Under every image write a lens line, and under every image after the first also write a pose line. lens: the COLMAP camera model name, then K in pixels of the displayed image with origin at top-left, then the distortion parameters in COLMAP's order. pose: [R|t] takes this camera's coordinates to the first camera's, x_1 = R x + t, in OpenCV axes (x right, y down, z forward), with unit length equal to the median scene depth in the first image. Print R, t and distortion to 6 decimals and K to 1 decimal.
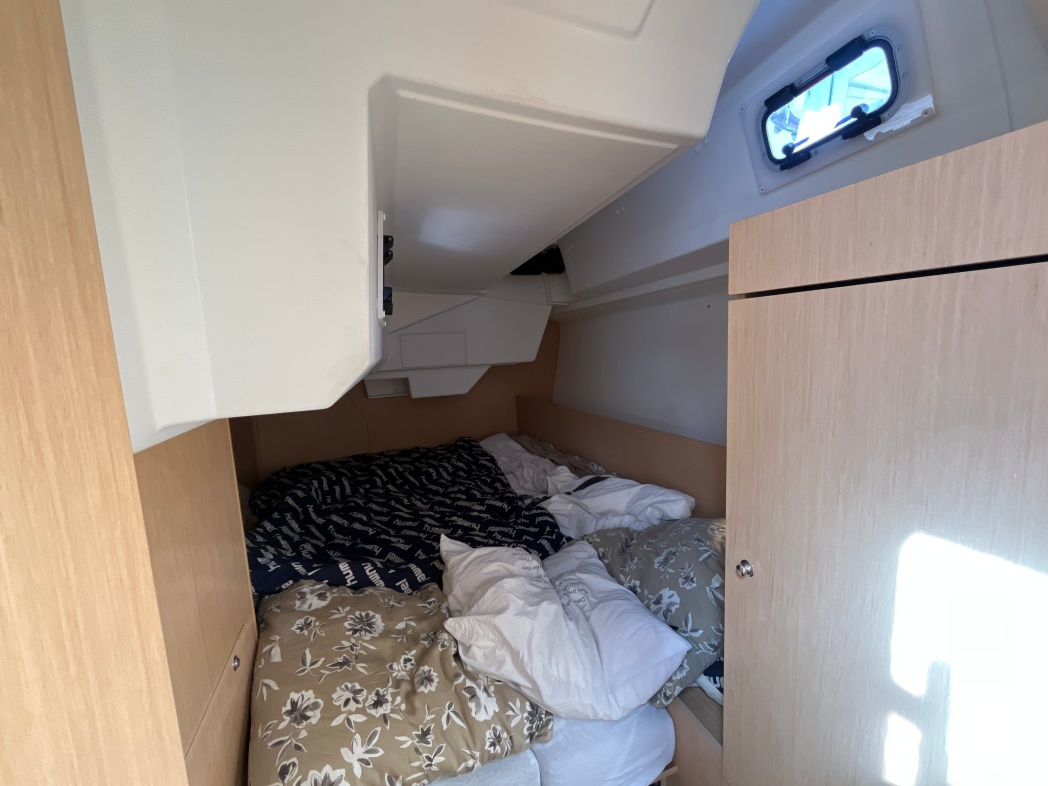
lens RADIAL K [[419.4, 0, 522.4], [0, 419.4, 396.4], [0, 0, 1]] dist [-0.002071, -0.000307]
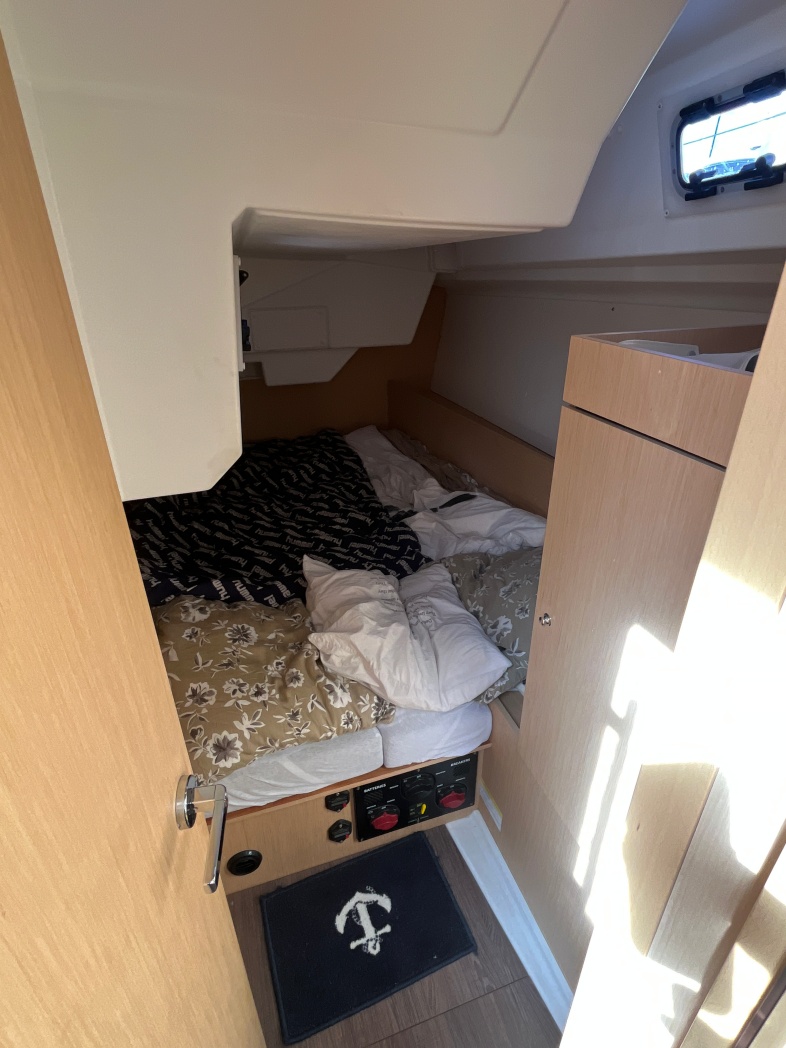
lens RADIAL K [[517.9, 0, 393.0], [0, 517.9, 524.0], [0, 0, 1]] dist [-0.001009, -0.000048]
pose [[0.998988, 0.044413, -0.007090, 0.045275], [-0.039601, 0.943348, 0.329432, -0.230797], [0.021319, -0.328818, 0.944153, -0.250462]]
